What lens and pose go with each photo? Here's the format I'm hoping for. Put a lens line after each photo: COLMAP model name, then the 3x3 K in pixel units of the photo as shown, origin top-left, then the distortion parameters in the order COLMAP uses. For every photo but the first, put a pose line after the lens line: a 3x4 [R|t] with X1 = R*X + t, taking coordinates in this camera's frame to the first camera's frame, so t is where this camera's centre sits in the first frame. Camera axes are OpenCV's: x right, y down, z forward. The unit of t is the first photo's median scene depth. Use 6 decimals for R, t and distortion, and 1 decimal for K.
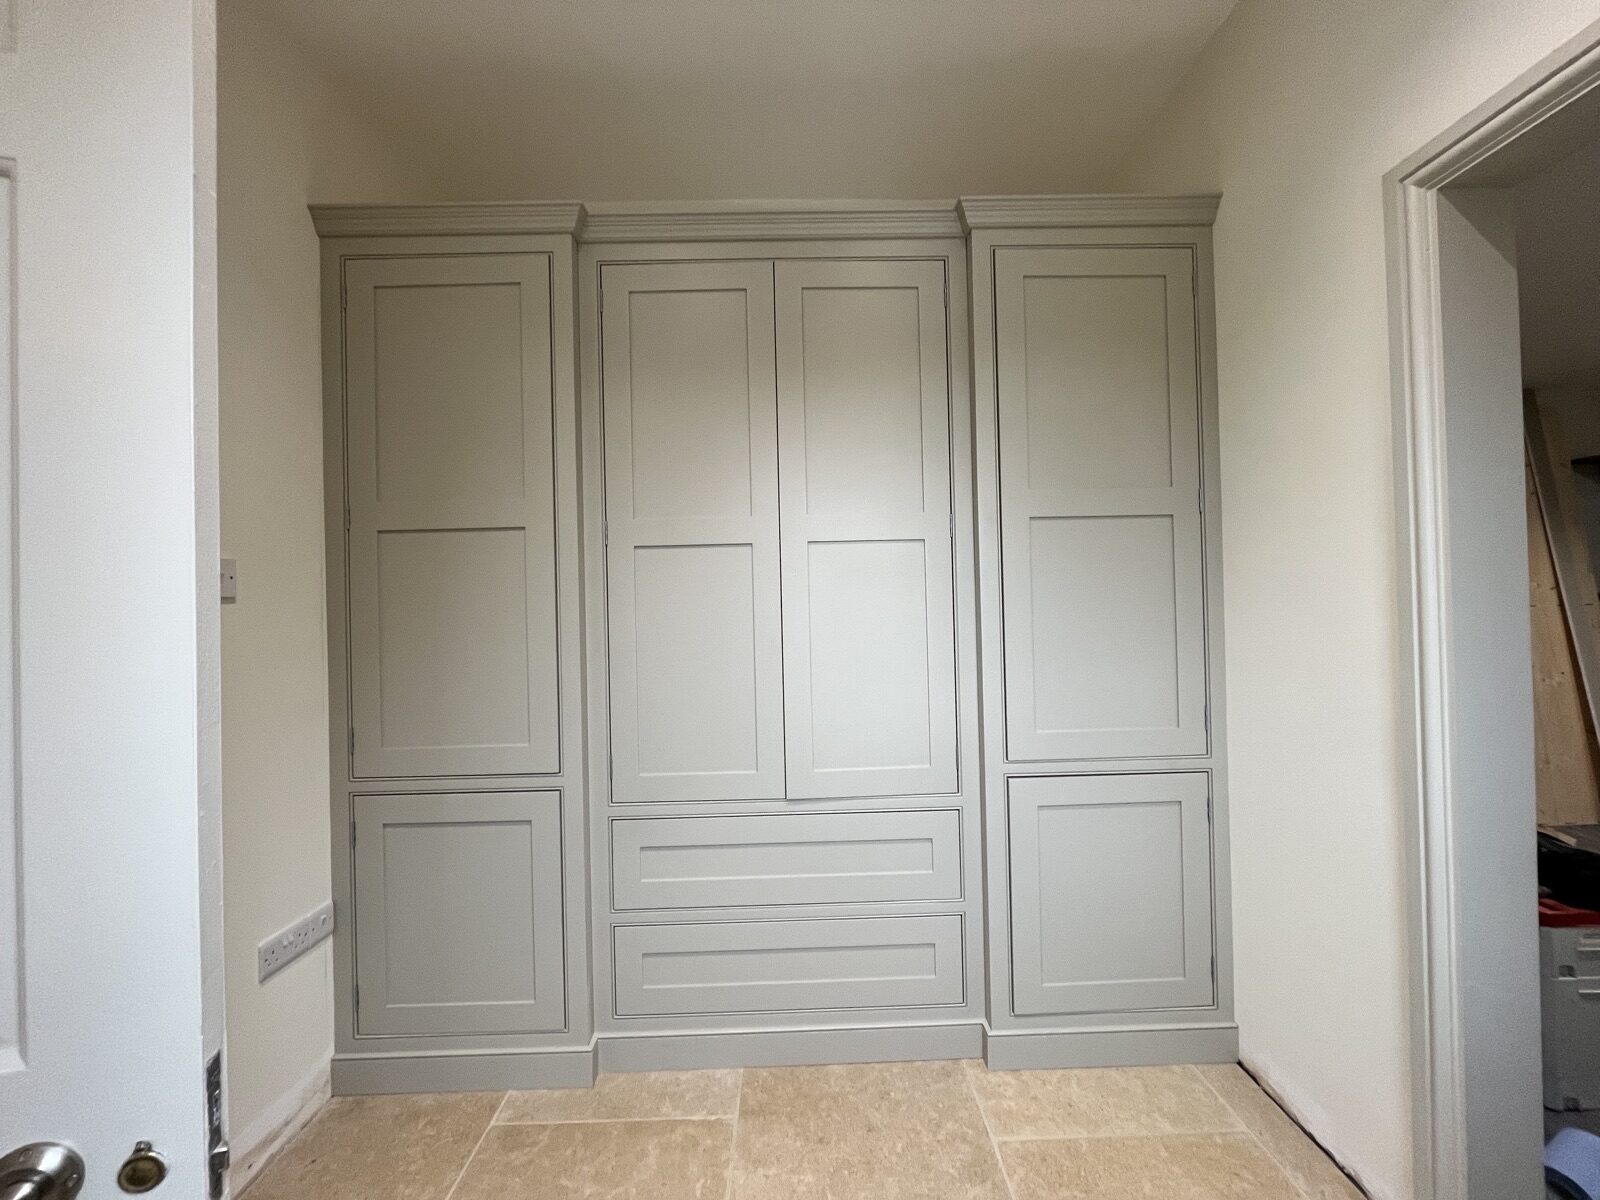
lens RADIAL K [[648.6, 0, 805.0], [0, 648.6, 595.9], [0, 0, 1]] dist [-0.003320, 0.000641]
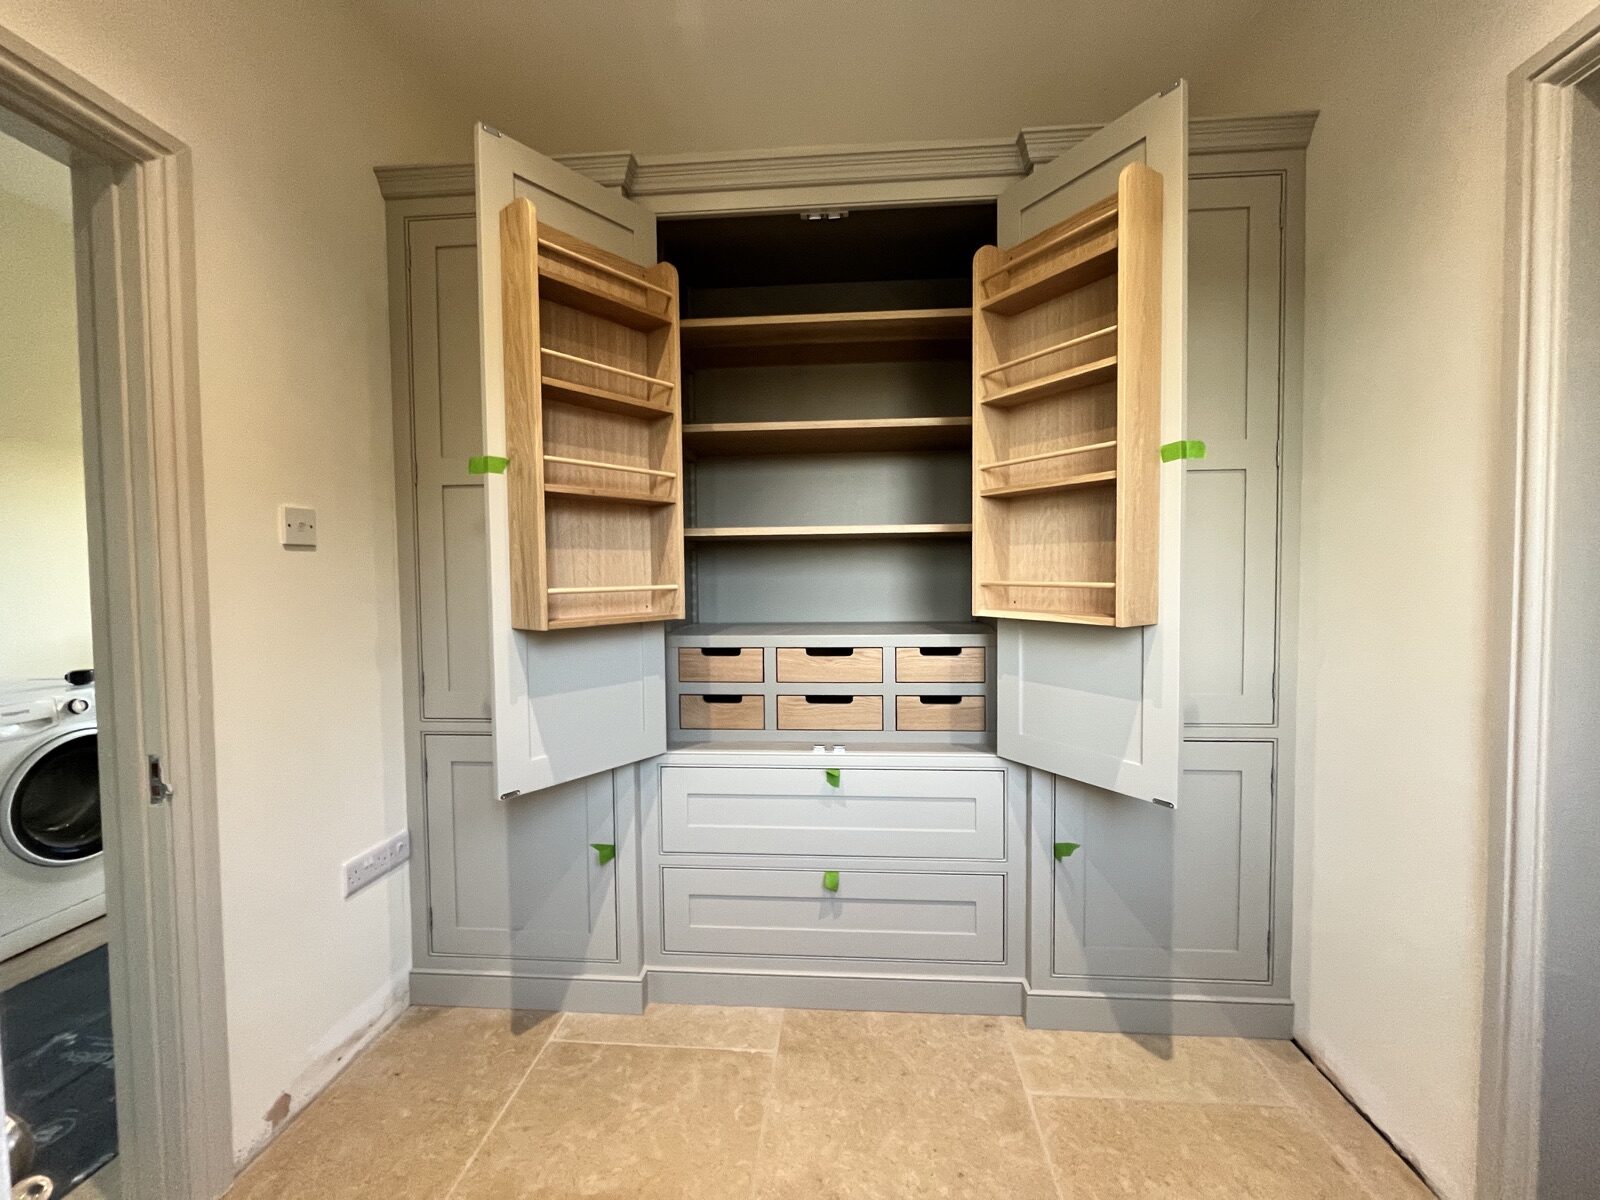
lens RADIAL K [[648.6, 0, 806.1], [0, 648.6, 597.4], [0, 0, 1]] dist [-0.003320, 0.000641]
pose [[0.995769, 0.015803, -0.090520, 0.023963], [-0.011429, 0.998751, 0.048640, 0.022922], [0.091175, -0.047399, 0.994706, 0.003201]]
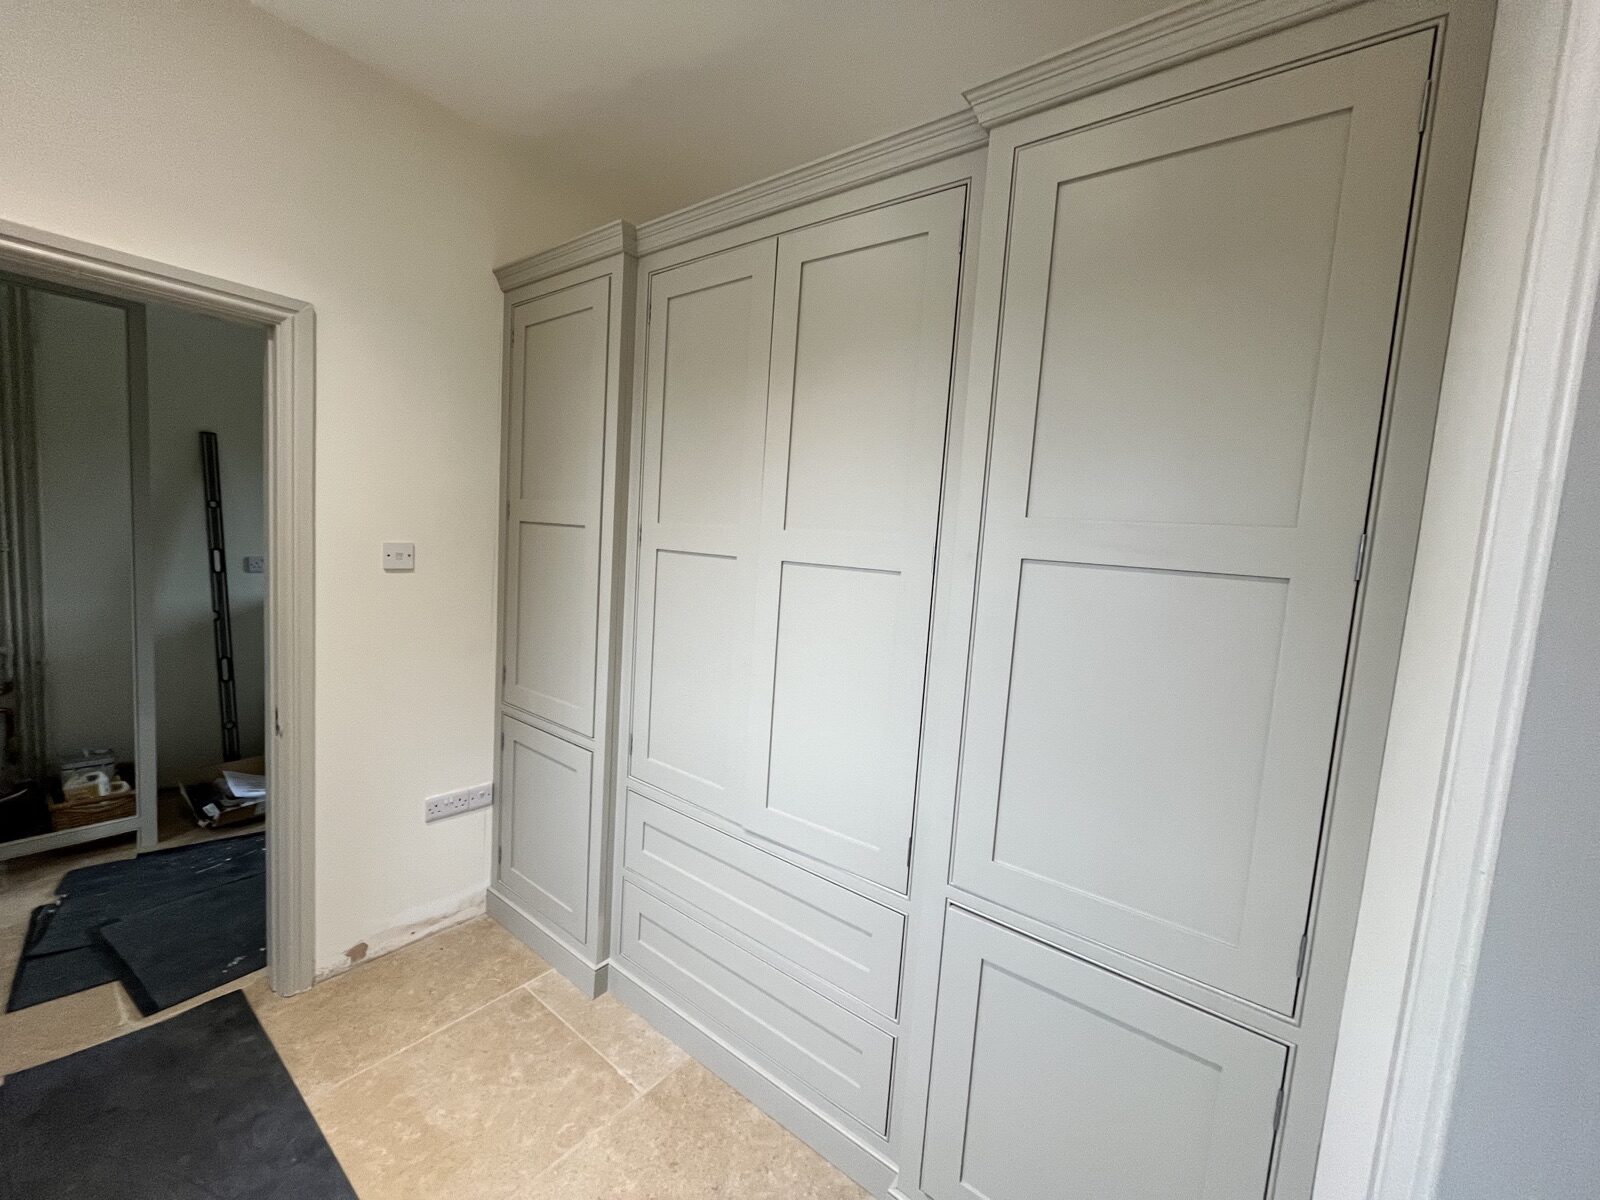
lens RADIAL K [[648.6, 0, 801.1], [0, 648.6, 597.2], [0, 0, 1]] dist [-0.003320, 0.000641]
pose [[0.777613, 0.133346, -0.614440, 0.609281], [-0.079725, 0.990275, 0.114014, -0.144904], [0.623668, -0.039673, 0.780682, 0.335008]]
